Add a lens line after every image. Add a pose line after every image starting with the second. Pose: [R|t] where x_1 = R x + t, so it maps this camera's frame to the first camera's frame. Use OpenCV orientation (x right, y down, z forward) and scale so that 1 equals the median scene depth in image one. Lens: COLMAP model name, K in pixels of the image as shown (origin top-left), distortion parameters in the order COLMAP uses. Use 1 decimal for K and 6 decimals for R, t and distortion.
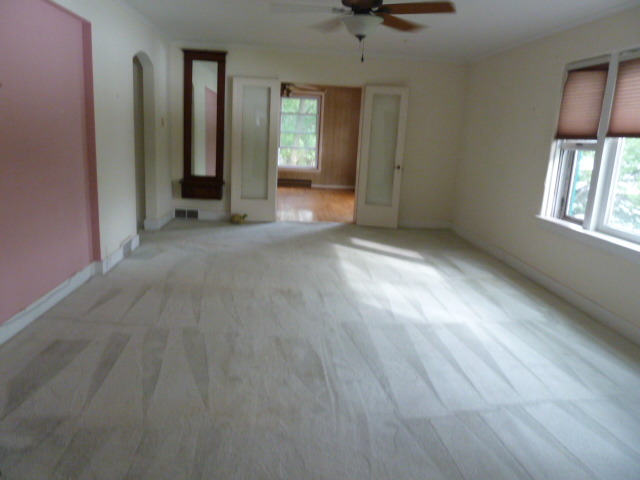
lens RADIAL K [[484.7, 0, 319.6], [0, 484.7, 239.3], [0, 0, 1]] dist [-0.004151, 0.000514]
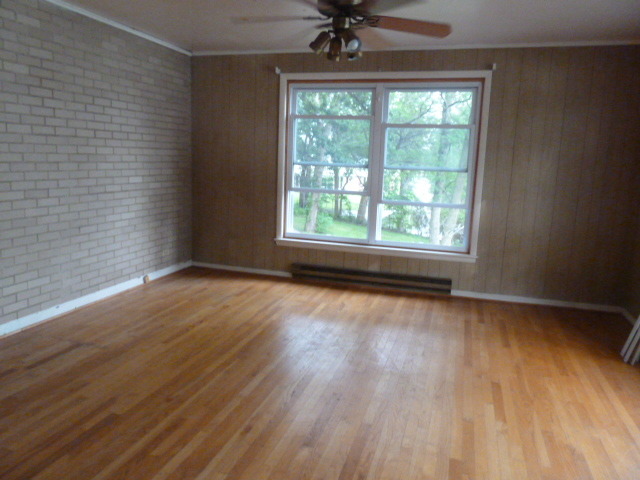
lens RADIAL K [[484.7, 0, 319.8], [0, 484.7, 239.5], [0, 0, 1]] dist [-0.004151, 0.000514]
pose [[0.951267, 0.030698, -0.306836, 0.001710], [-0.096441, 0.974734, -0.201474, -0.062380], [0.292899, 0.221247, 0.930193, 0.583754]]
